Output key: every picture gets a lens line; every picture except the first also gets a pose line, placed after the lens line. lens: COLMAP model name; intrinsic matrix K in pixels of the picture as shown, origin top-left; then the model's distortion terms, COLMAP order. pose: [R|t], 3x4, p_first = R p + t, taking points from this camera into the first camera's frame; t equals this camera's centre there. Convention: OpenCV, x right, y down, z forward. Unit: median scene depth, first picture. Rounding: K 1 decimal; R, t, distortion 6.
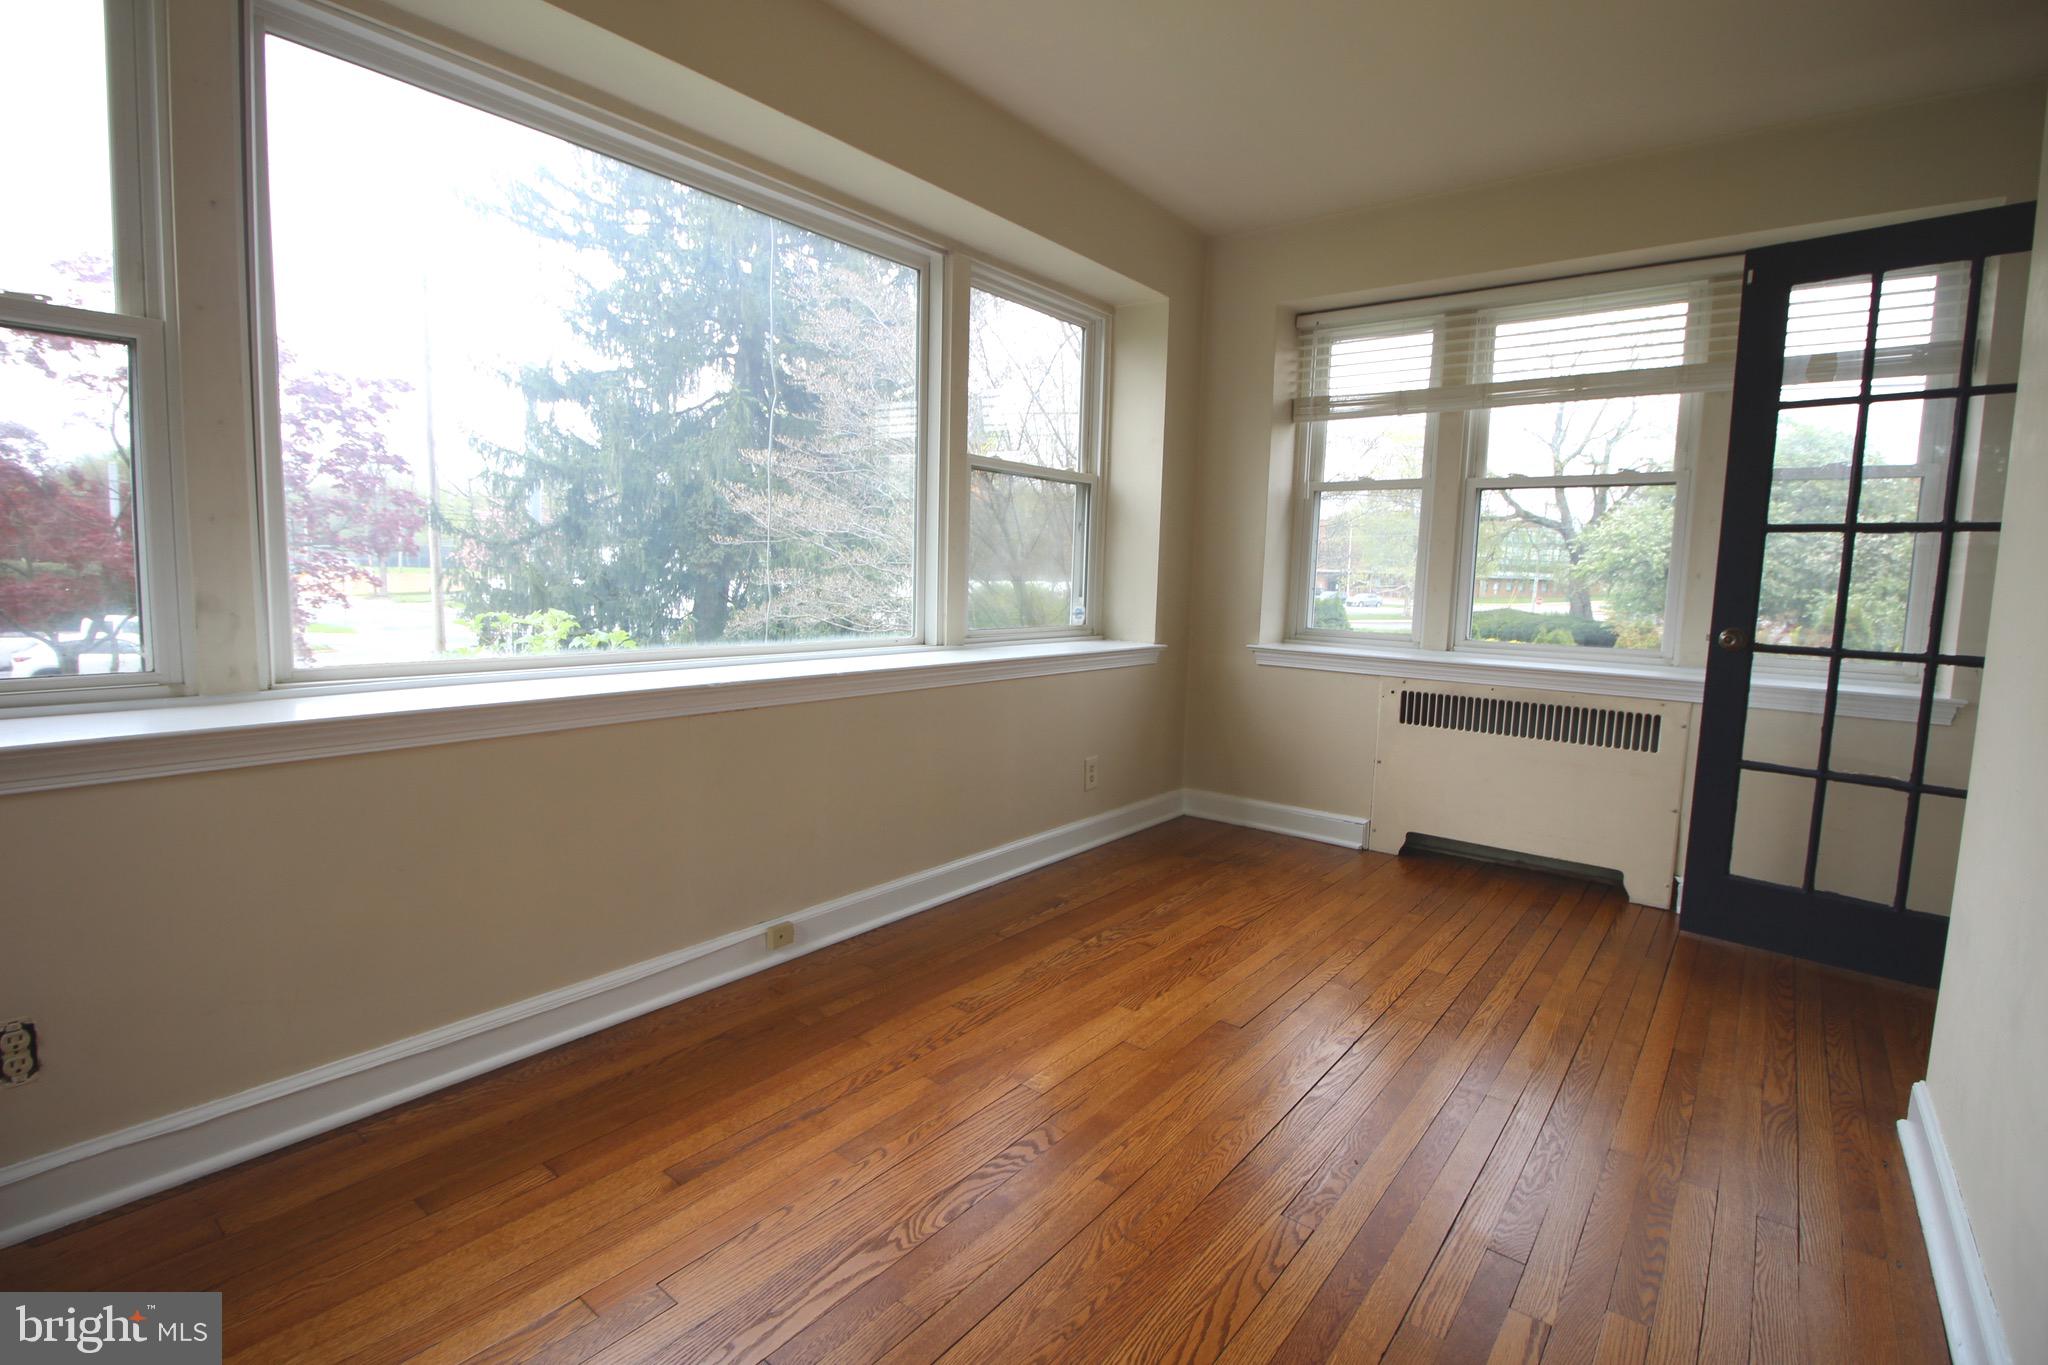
lens RADIAL K [[962.1, 0, 1034.5], [0, 962.1, 675.1], [0, 0, 1]] dist [0.008546, -0.001294]
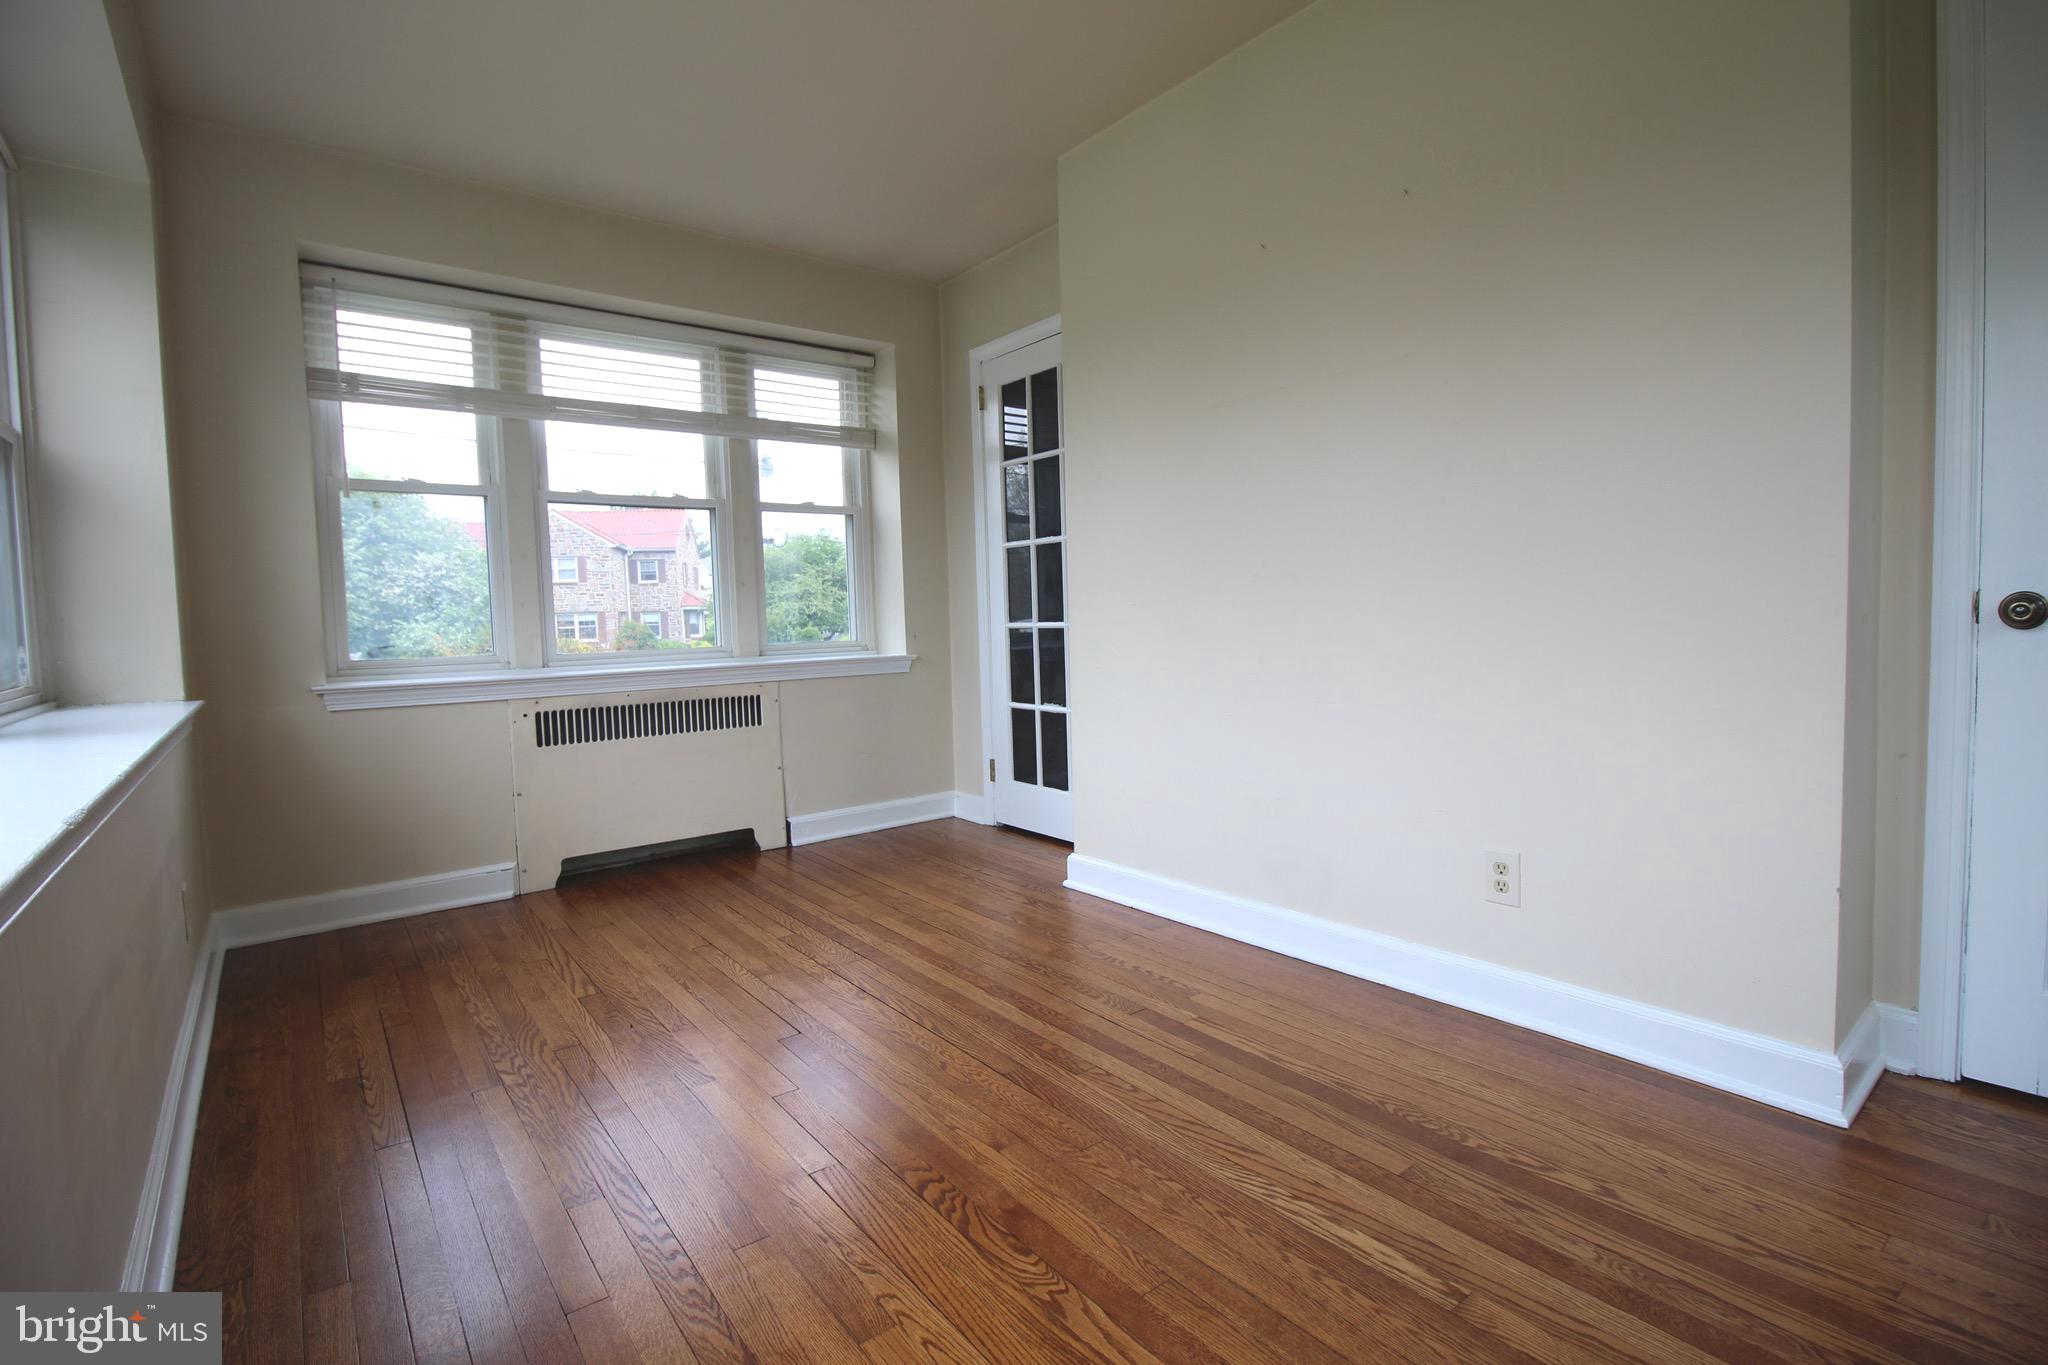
lens RADIAL K [[962.1, 0, 1030.3], [0, 962.1, 669.7], [0, 0, 1]] dist [0.008546, -0.001294]
pose [[0.250251, -0.096622, 0.963348, -0.430490], [0.139419, 0.988234, 0.062901, -0.017937], [-0.958090, 0.118568, 0.260777, 0.326639]]
